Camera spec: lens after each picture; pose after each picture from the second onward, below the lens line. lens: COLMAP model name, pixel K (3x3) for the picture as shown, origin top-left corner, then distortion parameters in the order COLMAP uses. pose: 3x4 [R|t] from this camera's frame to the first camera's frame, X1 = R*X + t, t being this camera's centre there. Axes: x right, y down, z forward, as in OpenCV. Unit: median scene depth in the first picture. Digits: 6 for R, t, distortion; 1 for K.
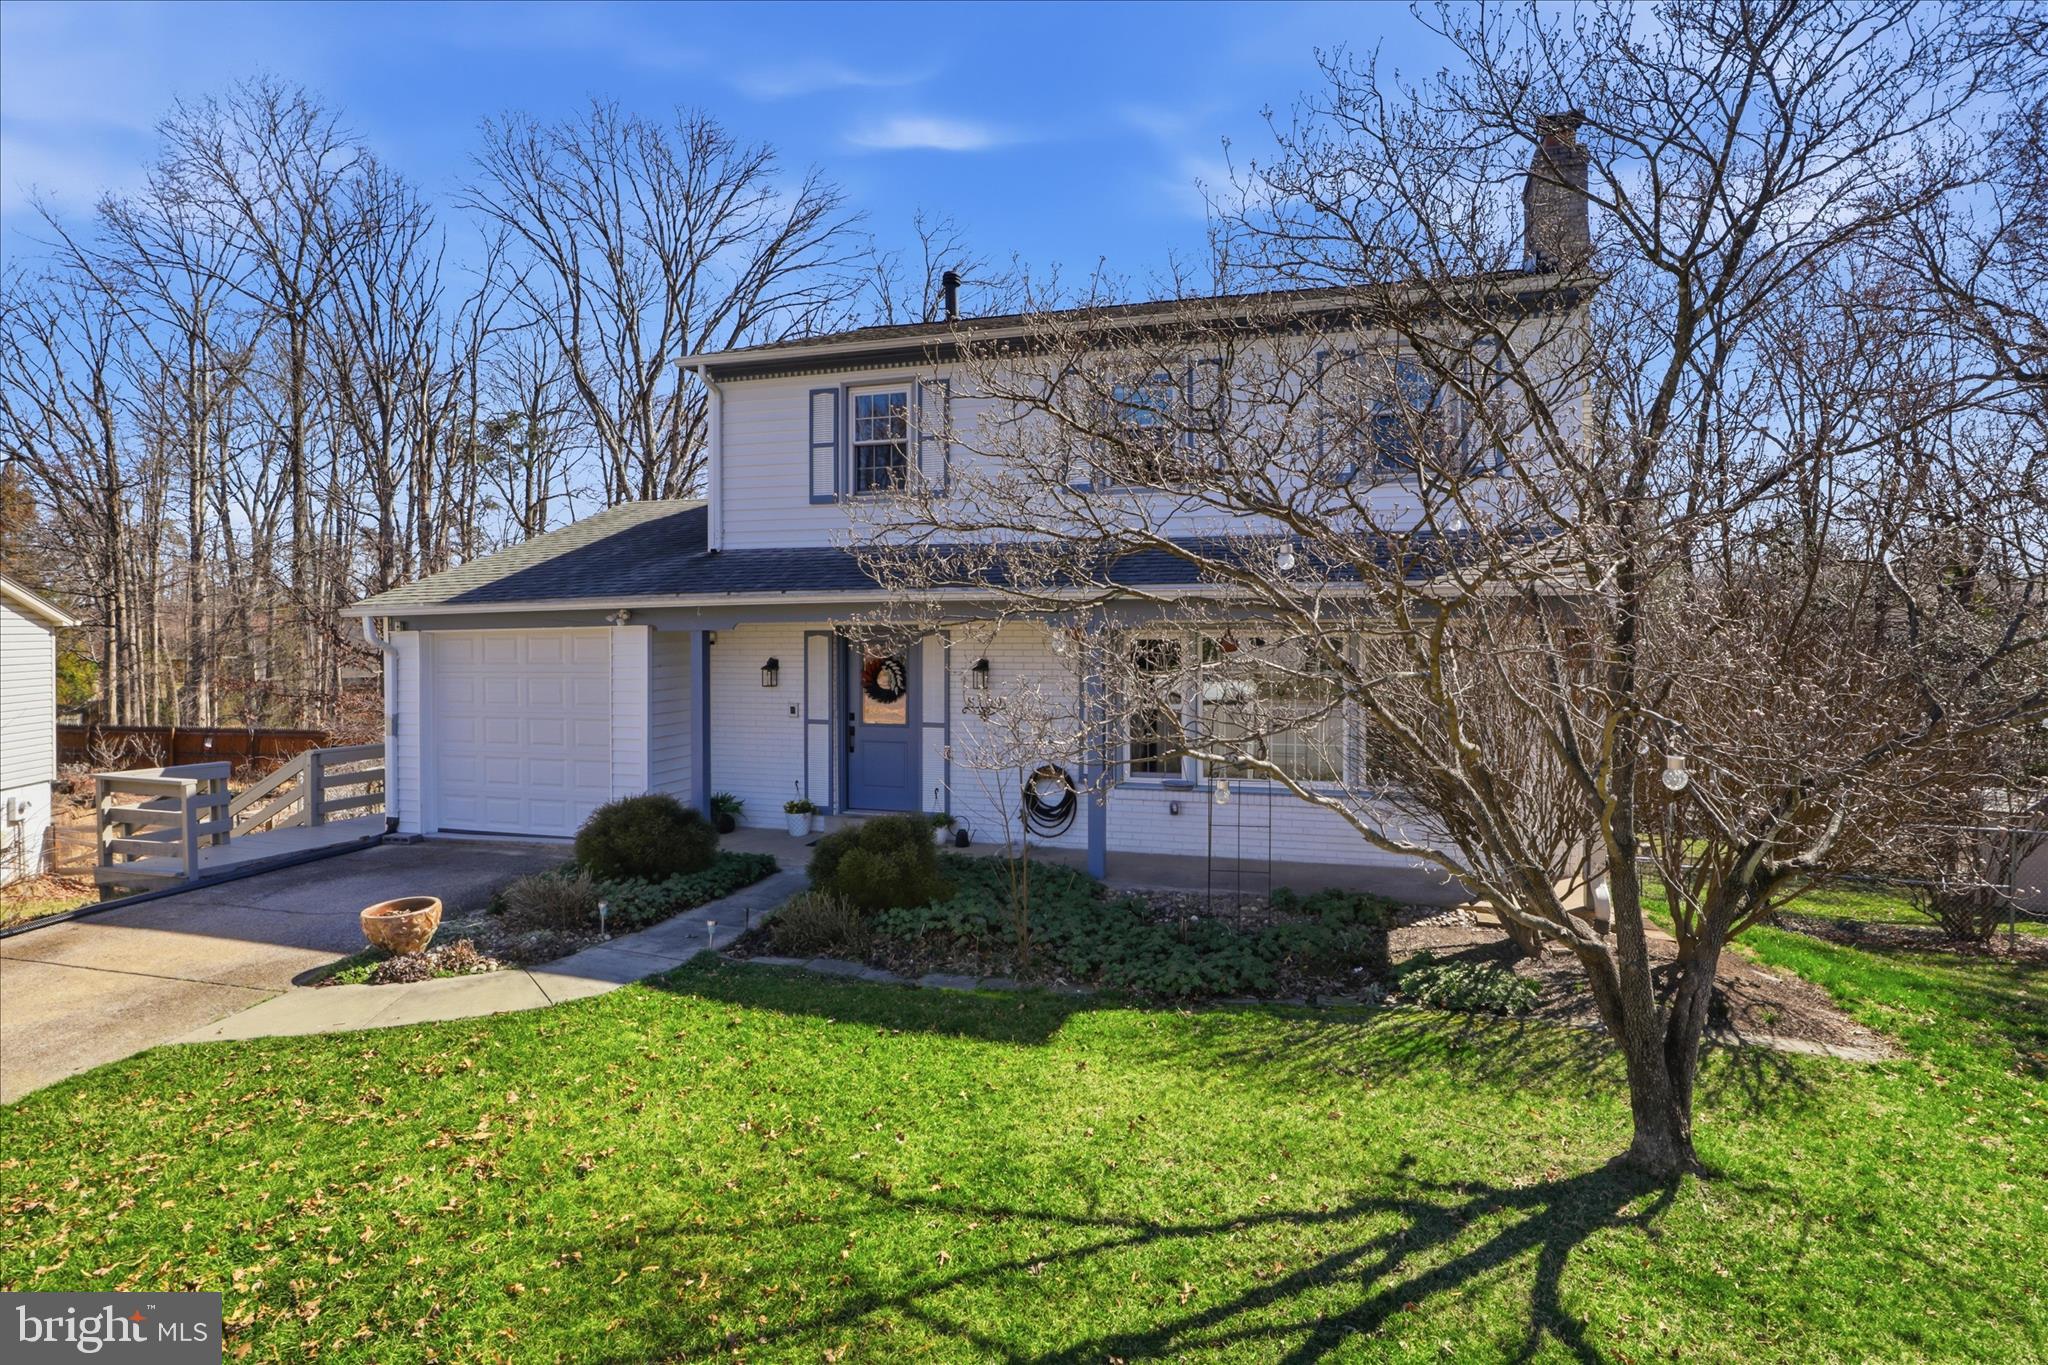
lens RADIAL K [[1033.6, 0, 1031.2], [0, 1033.6, 676.1], [0, 0, 1]] dist [-0.053392, 0.015157]
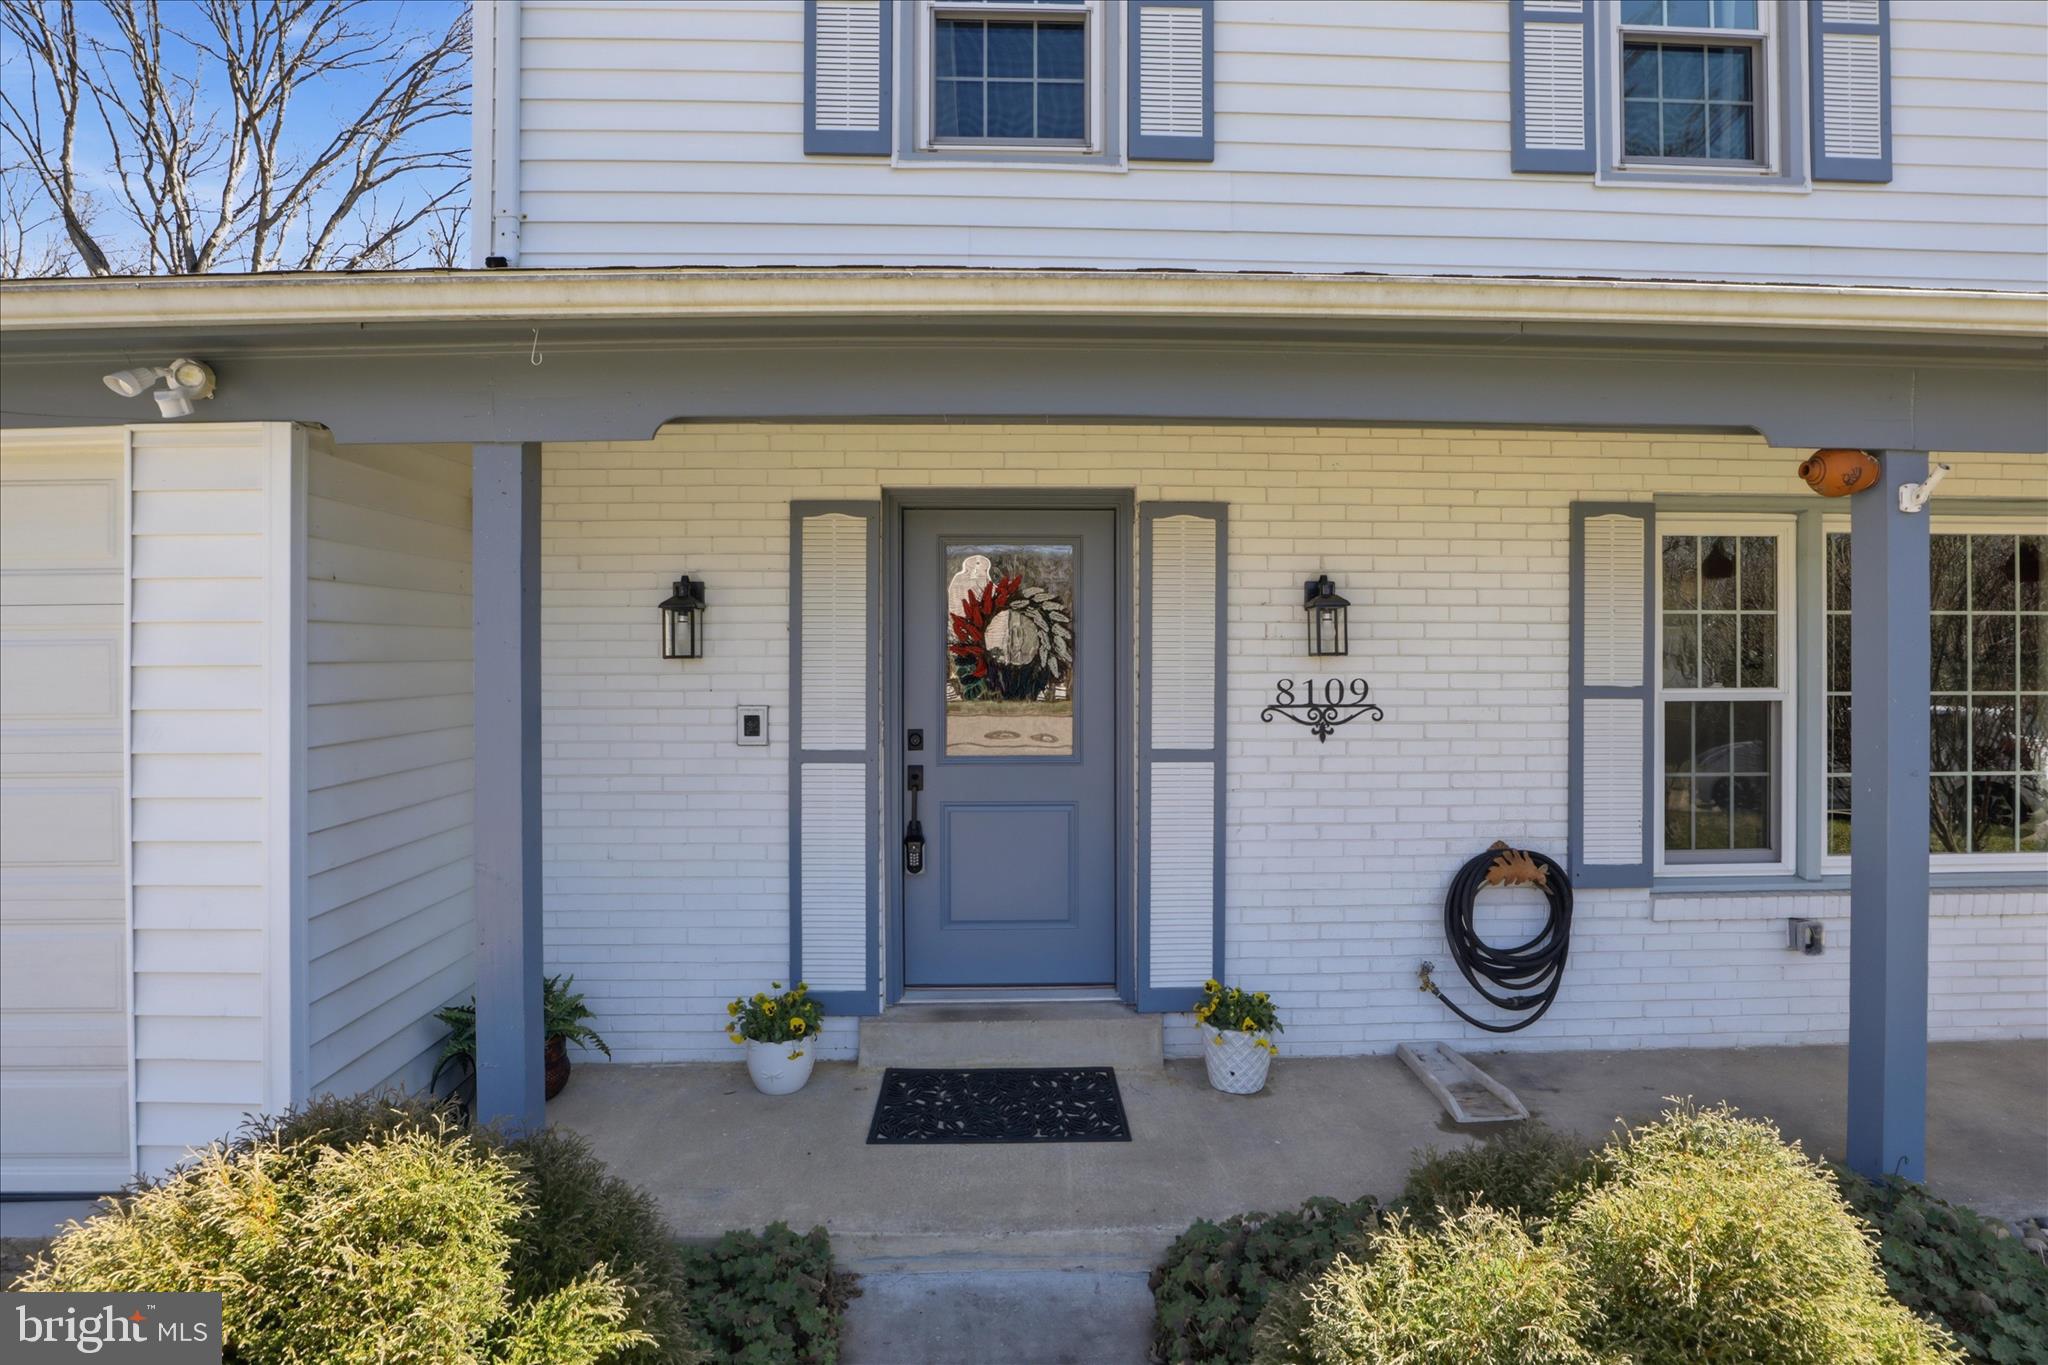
lens RADIAL K [[1033.6, 0, 1031.2], [0, 1033.6, 676.1], [0, 0, 1]] dist [-0.053392, 0.015157]
pose [[0.941478, -0.005923, 0.337022, -0.262329], [0.011729, 0.999816, -0.015195, 0.022795], [-0.336870, 0.018259, 0.941374, 0.641730]]
